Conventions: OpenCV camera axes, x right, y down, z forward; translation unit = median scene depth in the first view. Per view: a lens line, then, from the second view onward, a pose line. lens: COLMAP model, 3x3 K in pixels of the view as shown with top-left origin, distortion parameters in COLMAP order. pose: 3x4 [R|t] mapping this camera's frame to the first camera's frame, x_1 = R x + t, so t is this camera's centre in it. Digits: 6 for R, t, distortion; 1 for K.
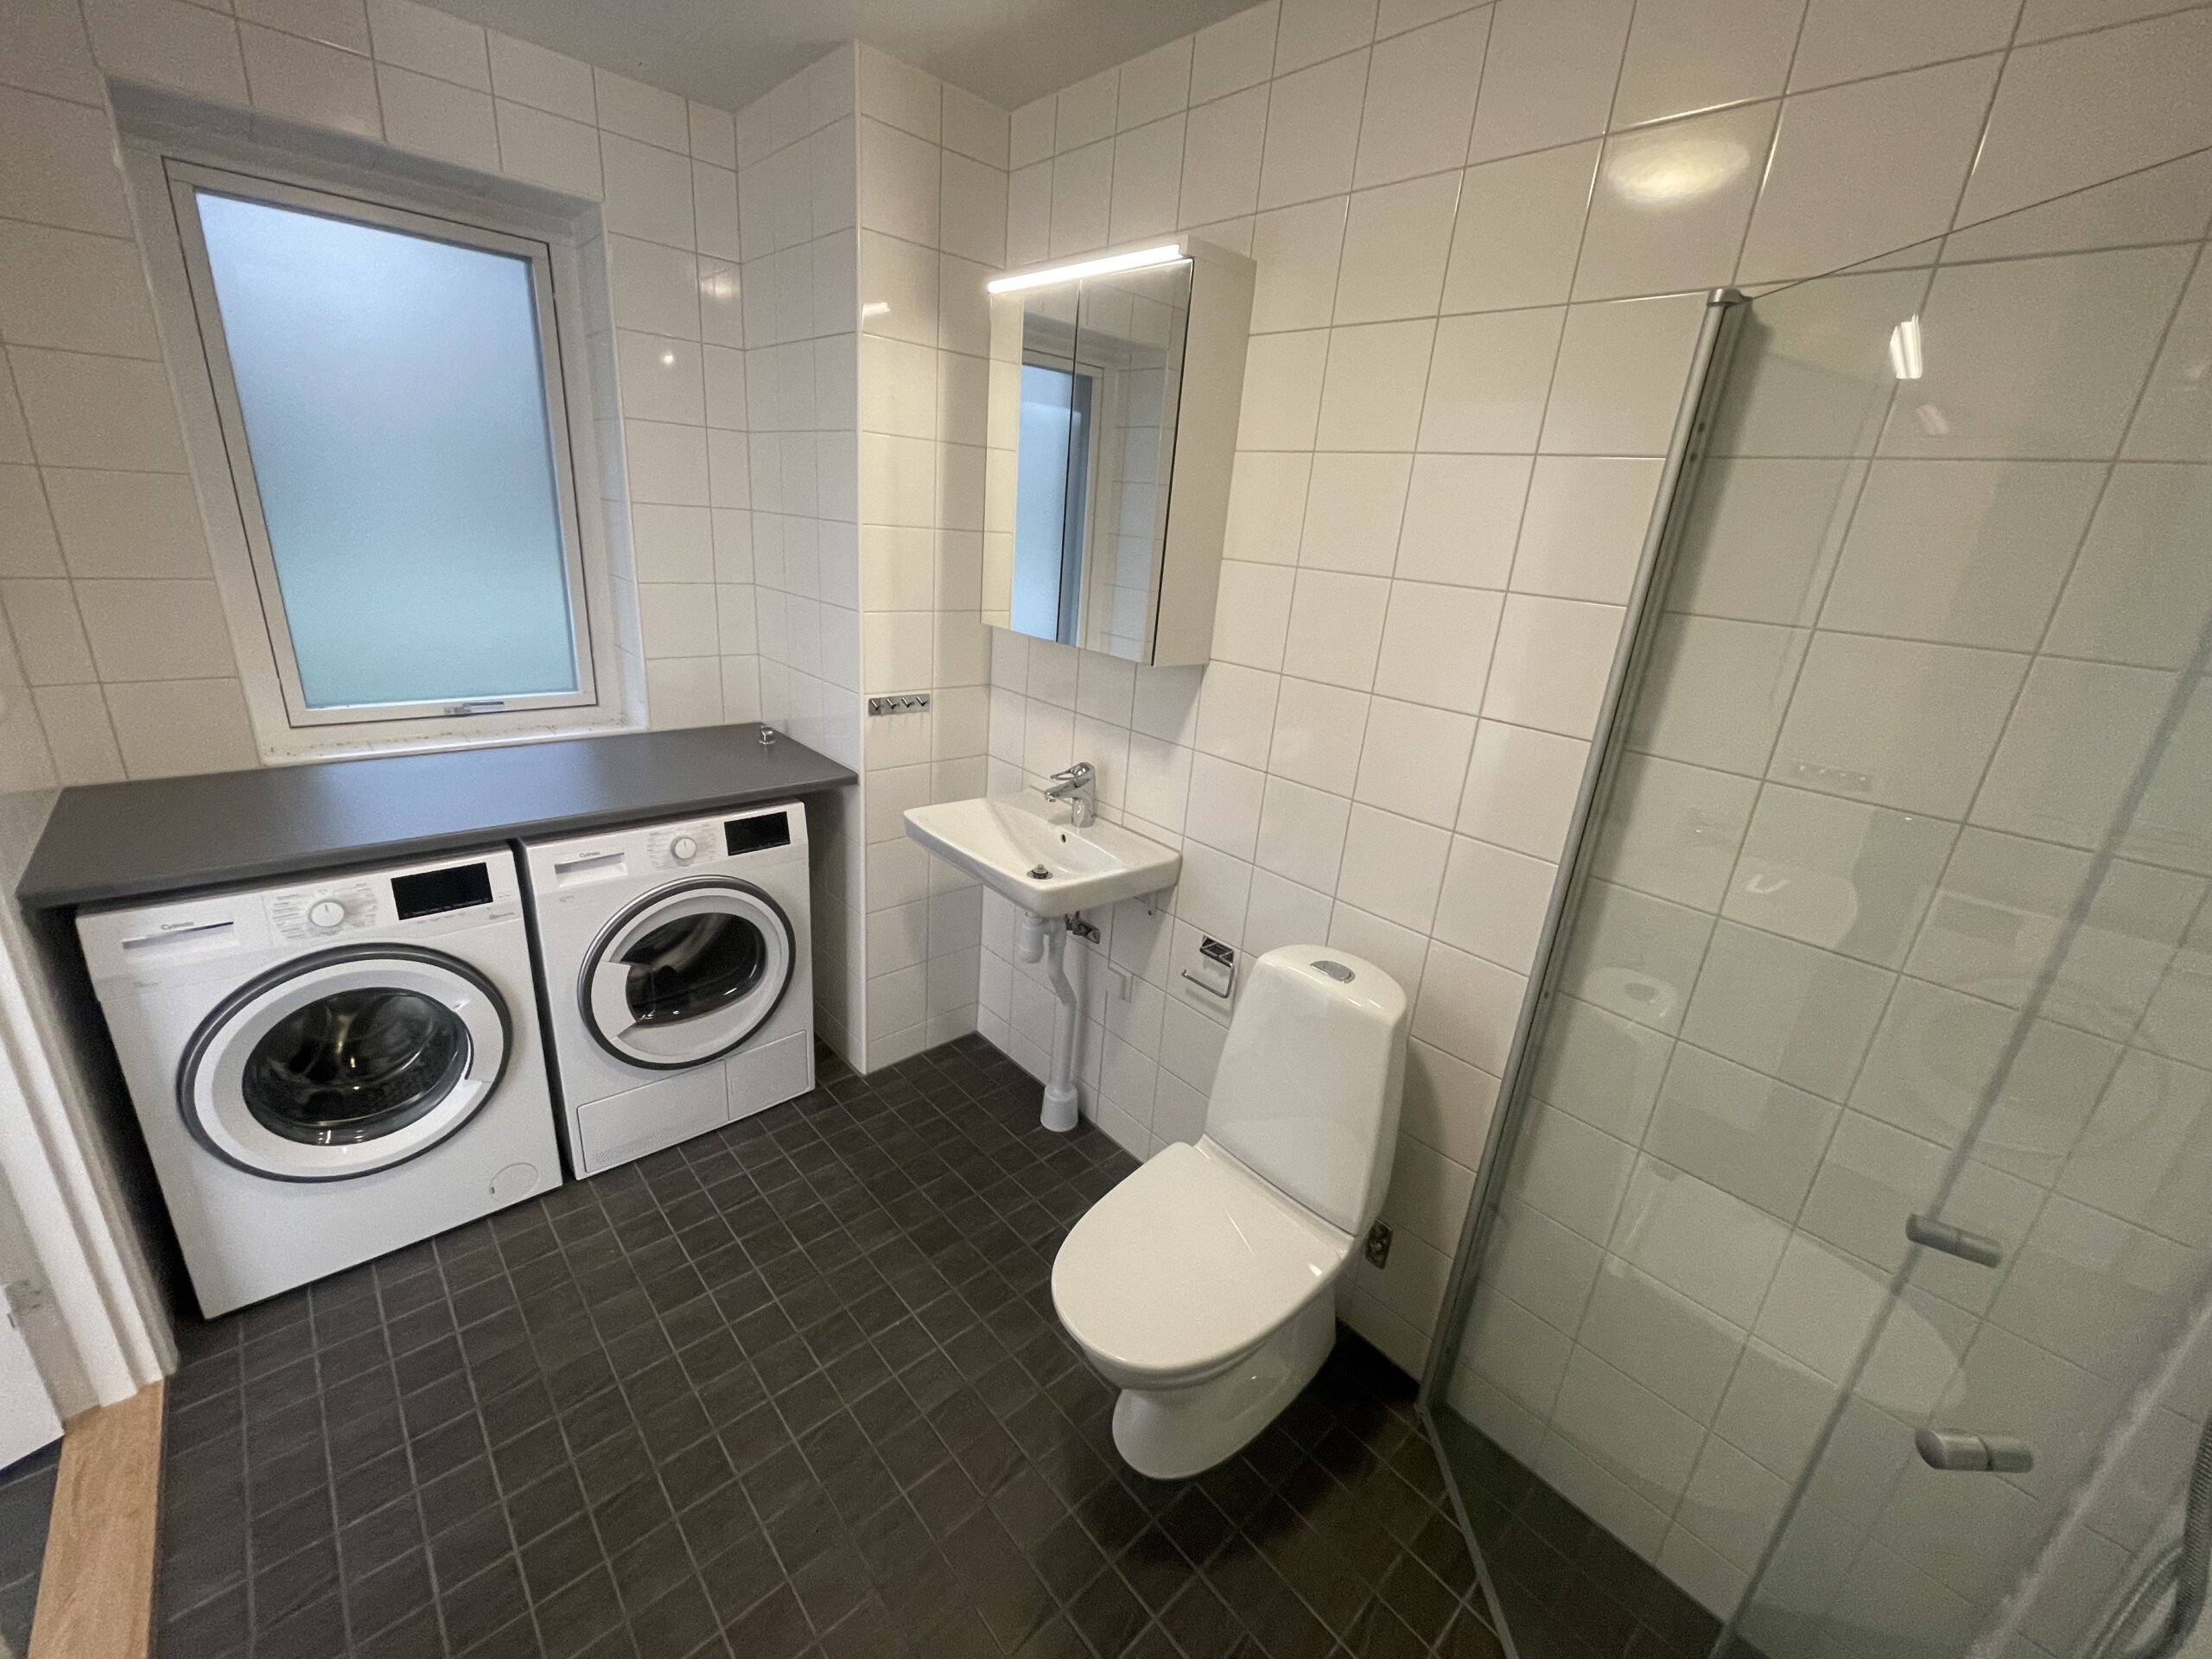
lens RADIAL K [[891.7, 0, 1106.0], [0, 891.7, 829.5], [0, 0, 1]] dist [-0.002232, -0.000365]
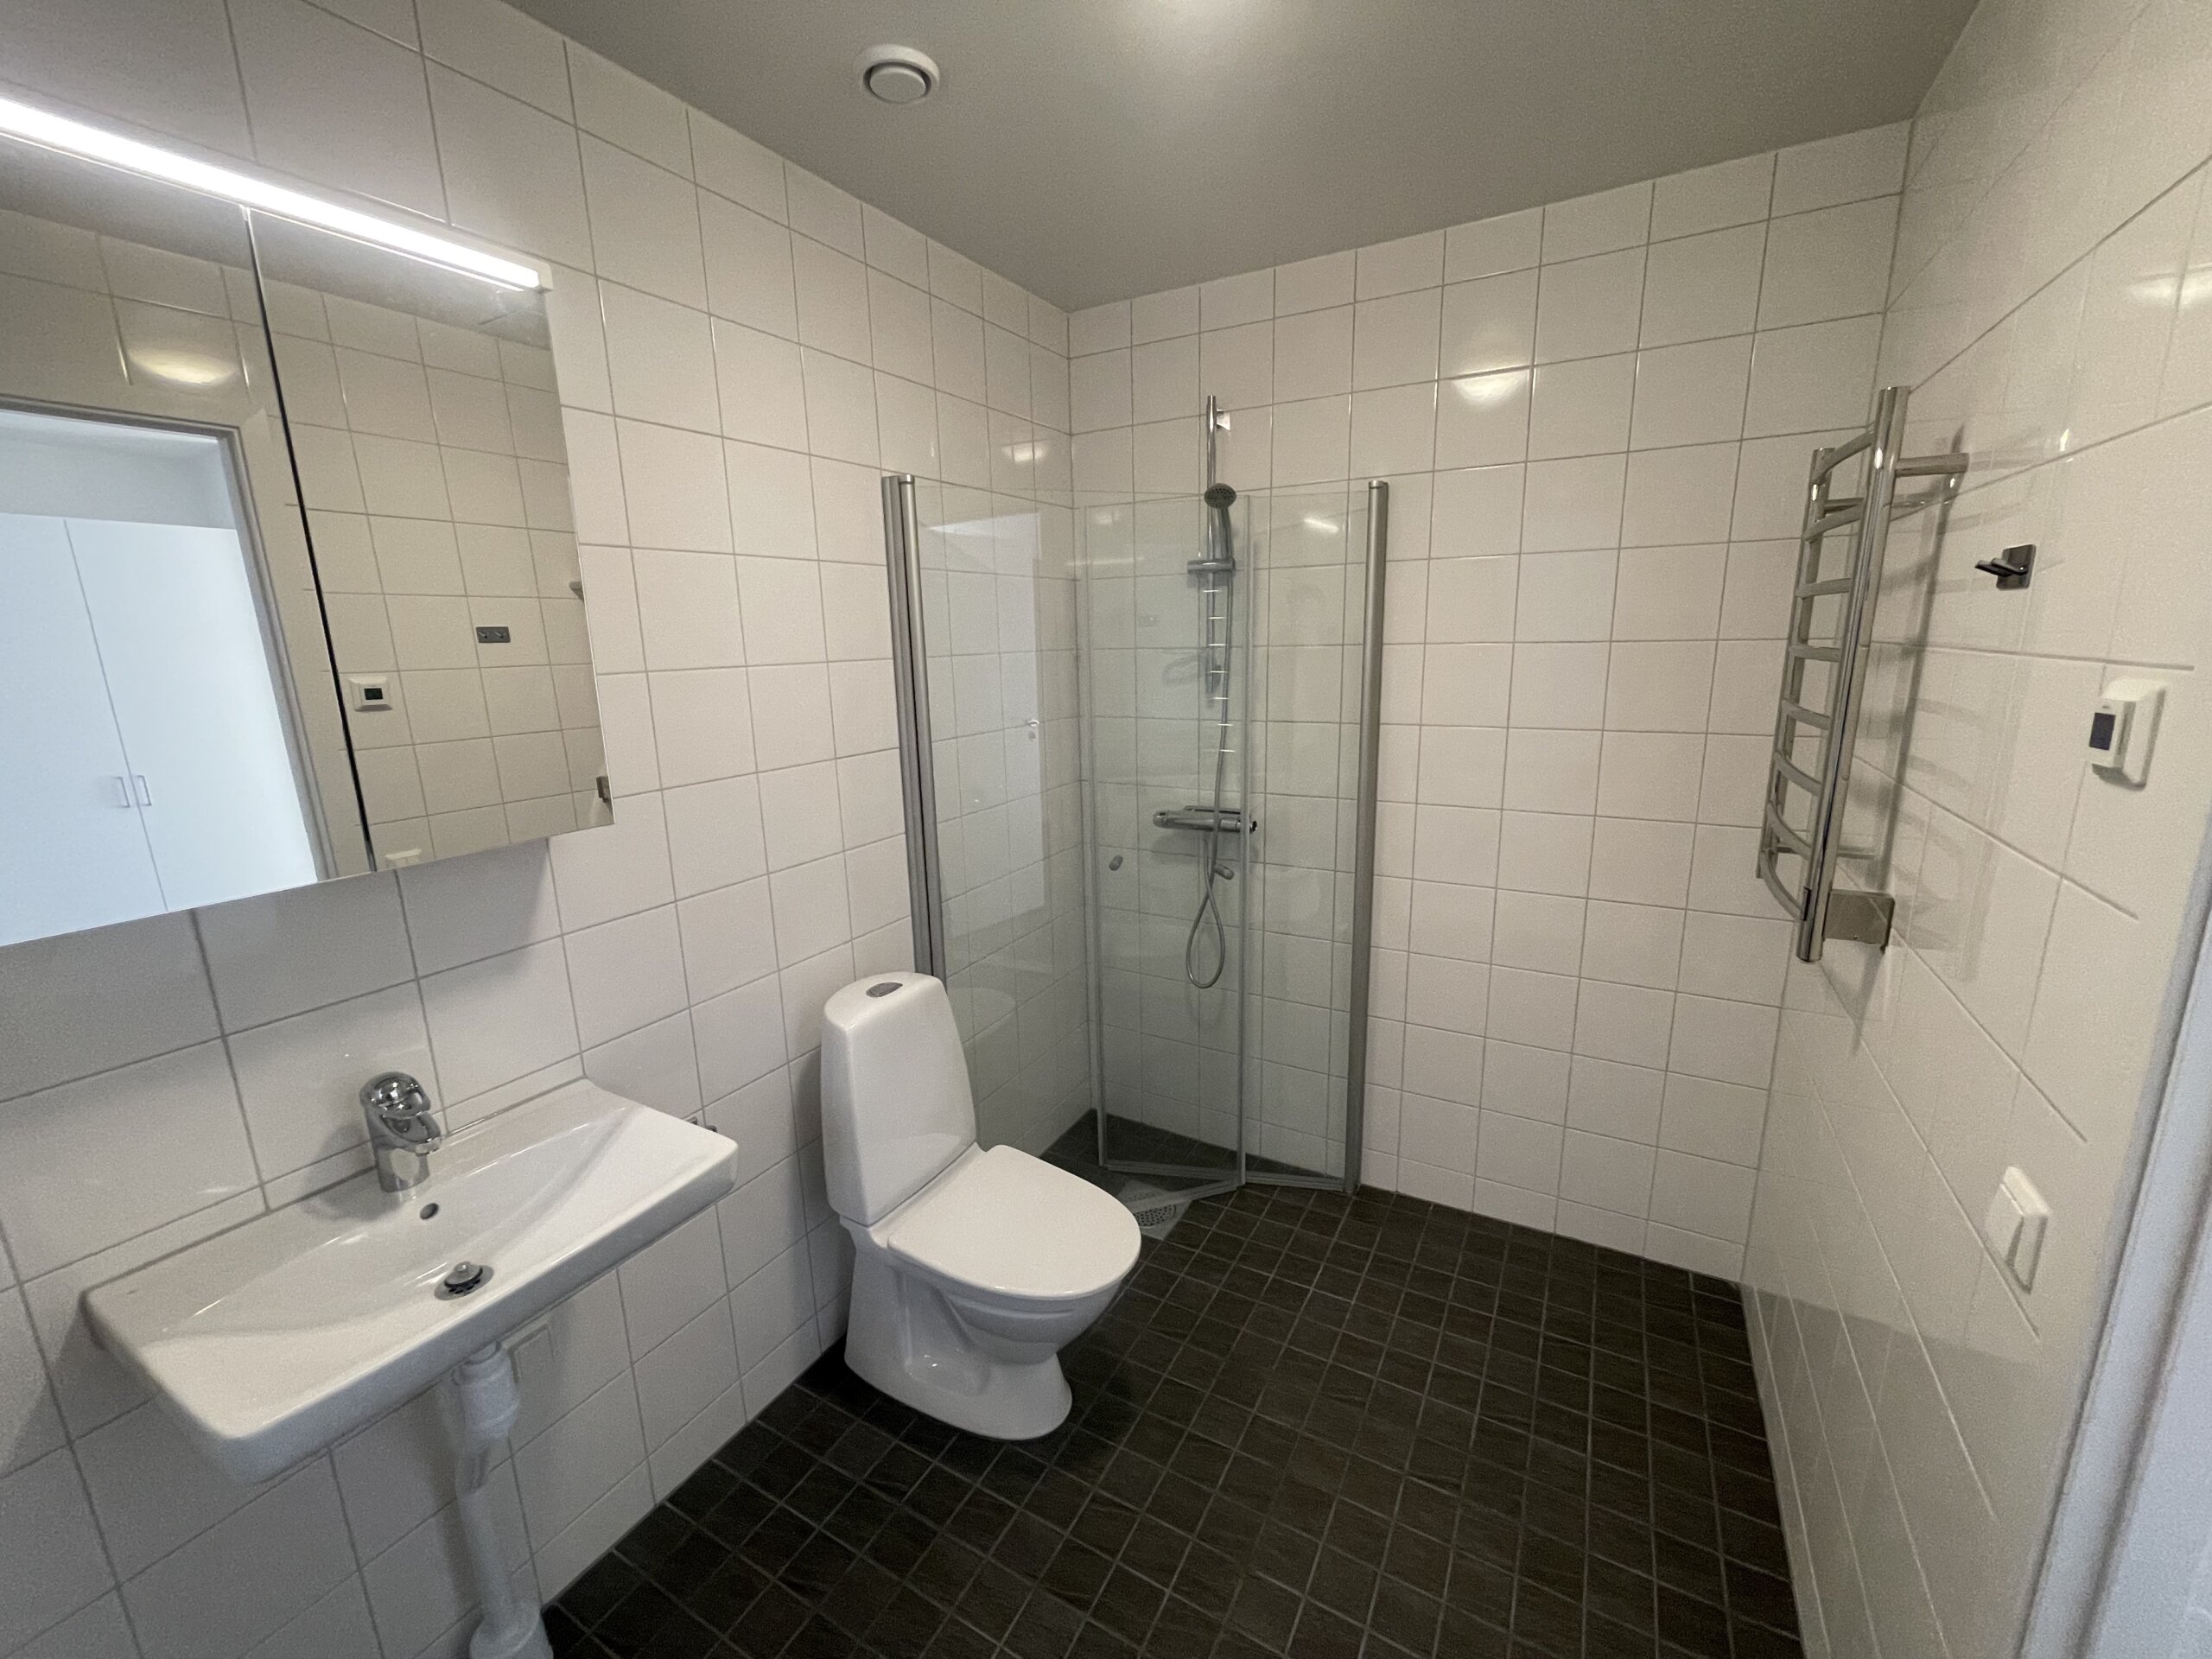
lens RADIAL K [[891.7, 0, 1106.0], [0, 891.7, 829.5], [0, 0, 1]] dist [-0.002232, -0.000365]
pose [[-0.312864, -0.273513, 0.909564, -0.665367], [0.317021, 0.872649, 0.371459, -0.289743], [-0.895329, 0.404567, -0.186311, 0.693366]]
